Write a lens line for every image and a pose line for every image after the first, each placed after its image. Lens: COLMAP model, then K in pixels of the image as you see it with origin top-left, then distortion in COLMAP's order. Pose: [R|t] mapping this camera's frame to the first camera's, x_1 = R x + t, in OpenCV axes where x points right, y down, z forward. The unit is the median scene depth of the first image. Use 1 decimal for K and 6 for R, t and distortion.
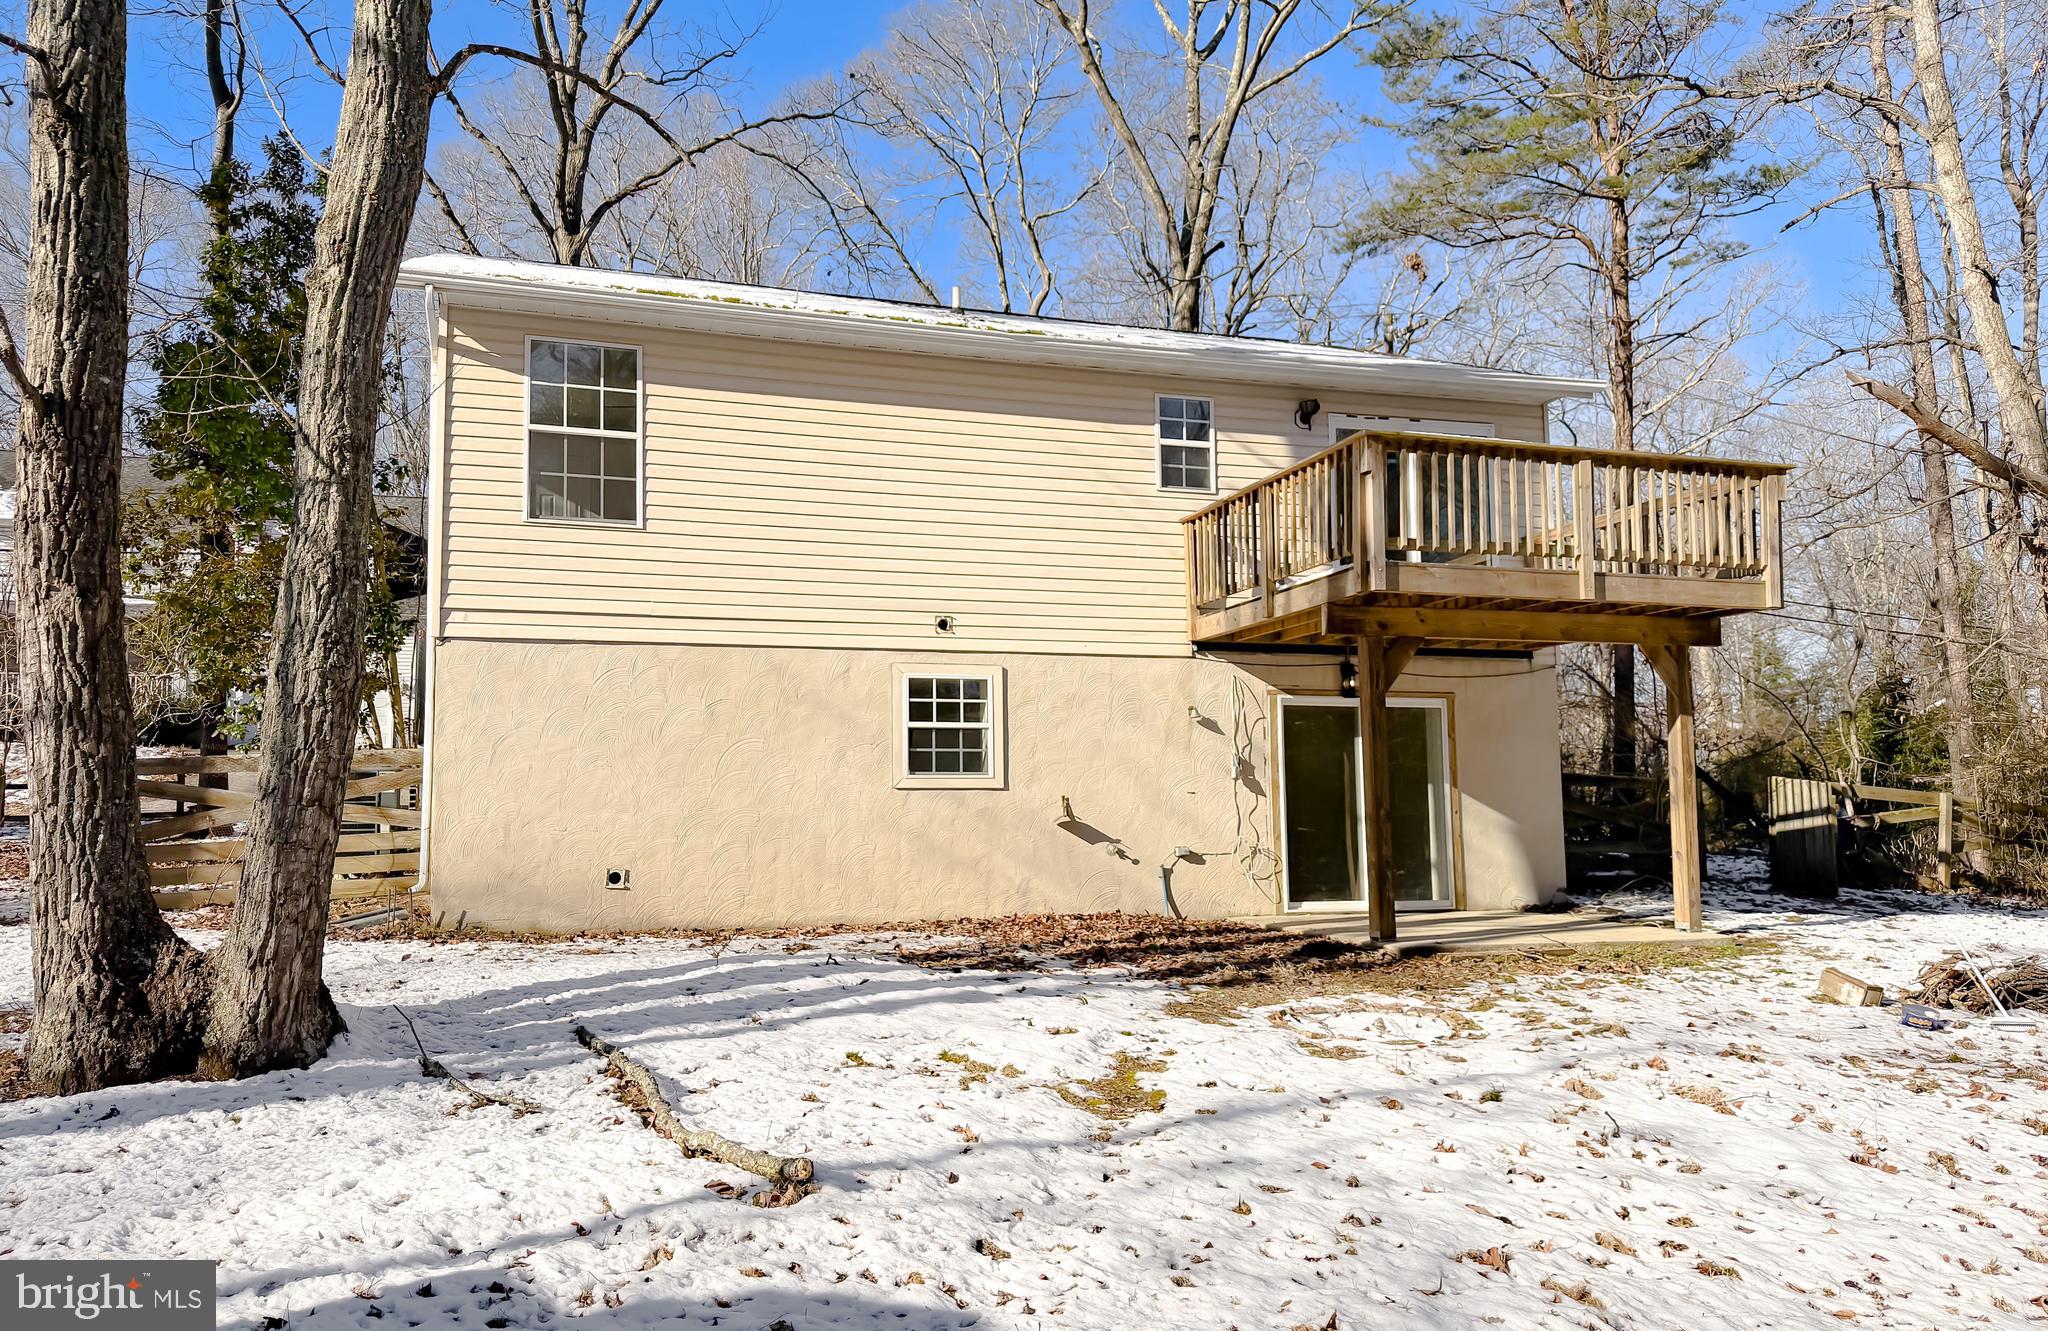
lens RADIAL K [[1444.1, 0, 1024.0], [0, 1444.1, 665.5], [0, 0, 1]] dist [0.095422, -0.142220]
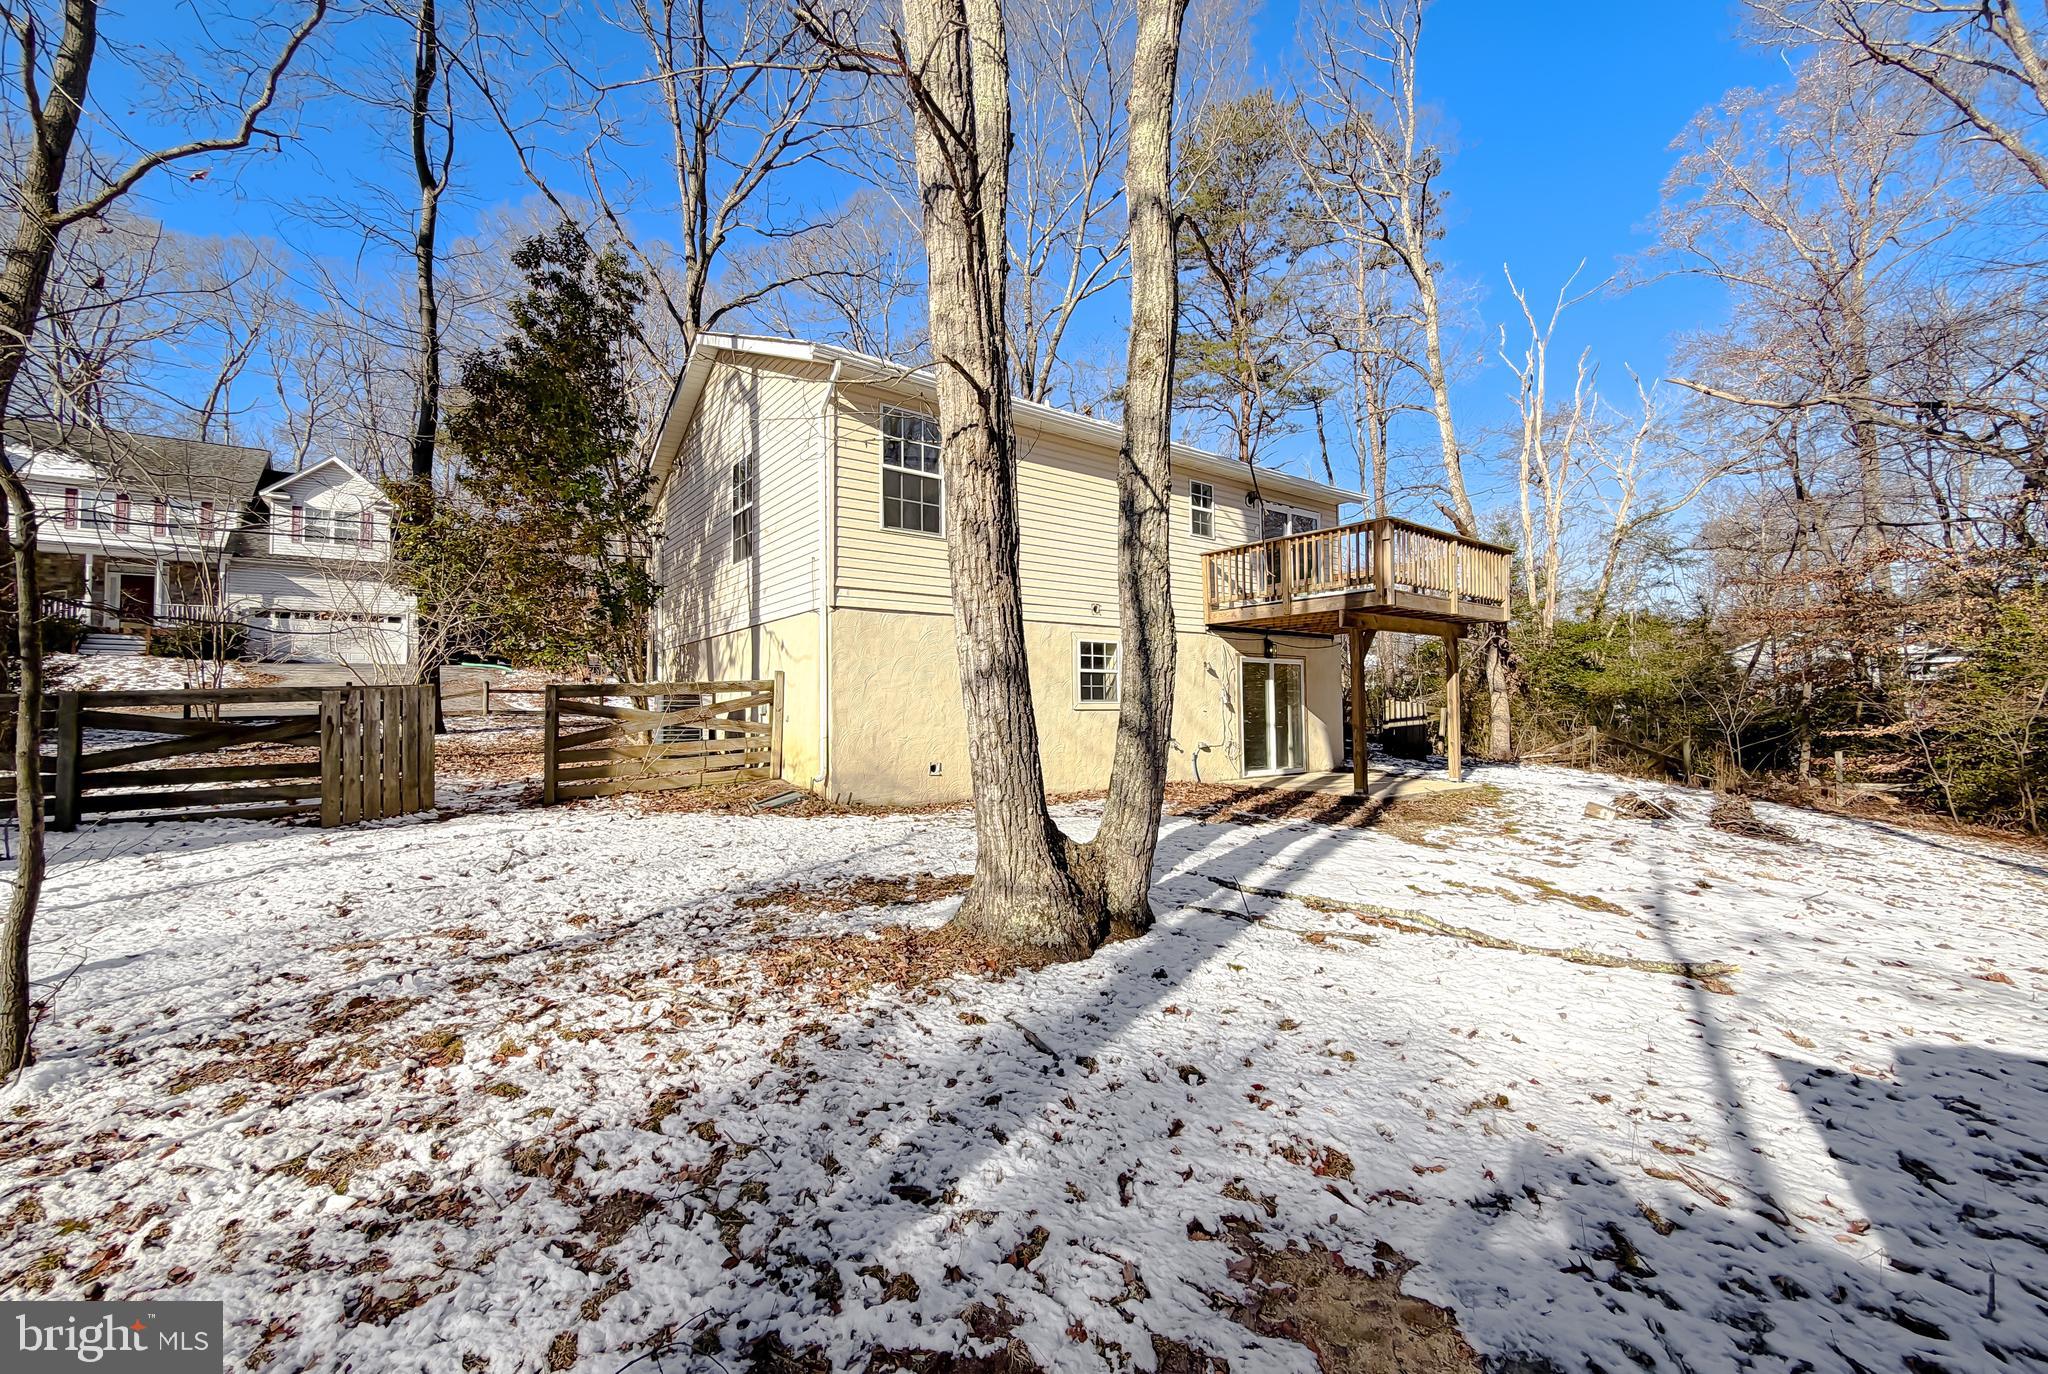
lens RADIAL K [[818.8, 0, 1020.1], [0, 818.8, 671.5], [0, 0, 1]] dist [0.001581, 0.000254]
pose [[0.944569, 0.018633, 0.327784, -0.418111], [-0.038035, 0.997876, 0.052879, -0.003890], [-0.326103, -0.062415, 0.943272, 0.137993]]
